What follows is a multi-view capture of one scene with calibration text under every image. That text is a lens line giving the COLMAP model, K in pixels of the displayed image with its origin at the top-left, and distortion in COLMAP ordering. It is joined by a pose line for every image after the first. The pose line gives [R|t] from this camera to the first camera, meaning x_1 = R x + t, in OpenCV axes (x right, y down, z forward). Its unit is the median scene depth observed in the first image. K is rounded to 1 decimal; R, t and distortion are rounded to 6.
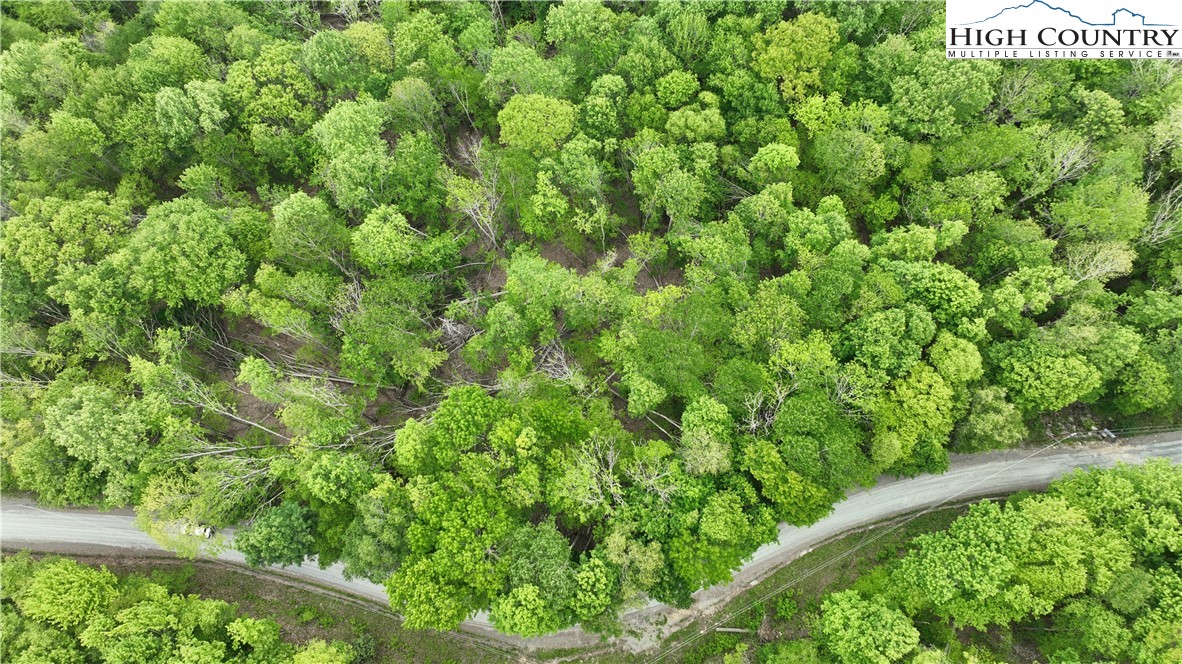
lens RADIAL K [[827.4, 0, 586.7], [0, 827.4, 326.7], [0, 0, 1]] dist [-0.000500, 0.020289]
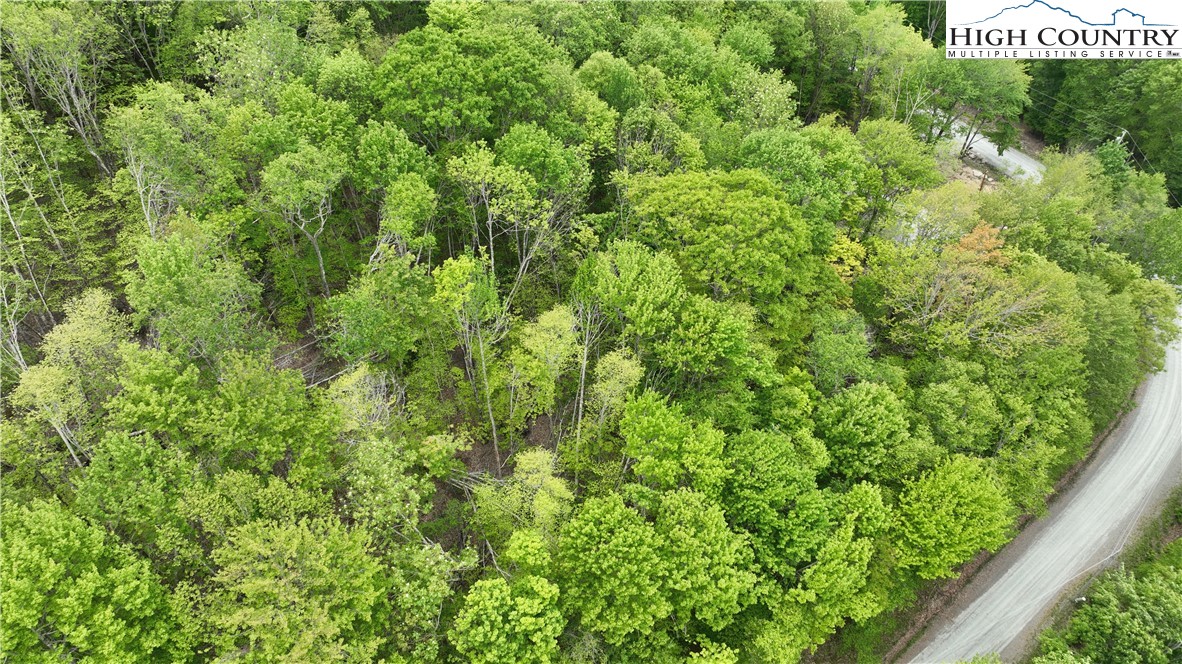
lens RADIAL K [[827.4, 0, 590.0], [0, 827.4, 332.0], [0, 0, 1]] dist [-0.000500, 0.020289]
pose [[-0.748568, 0.533348, -0.393936, -0.214088], [-0.635499, -0.407600, 0.655746, 0.120256], [0.189172, 0.741217, 0.644059, 0.383597]]
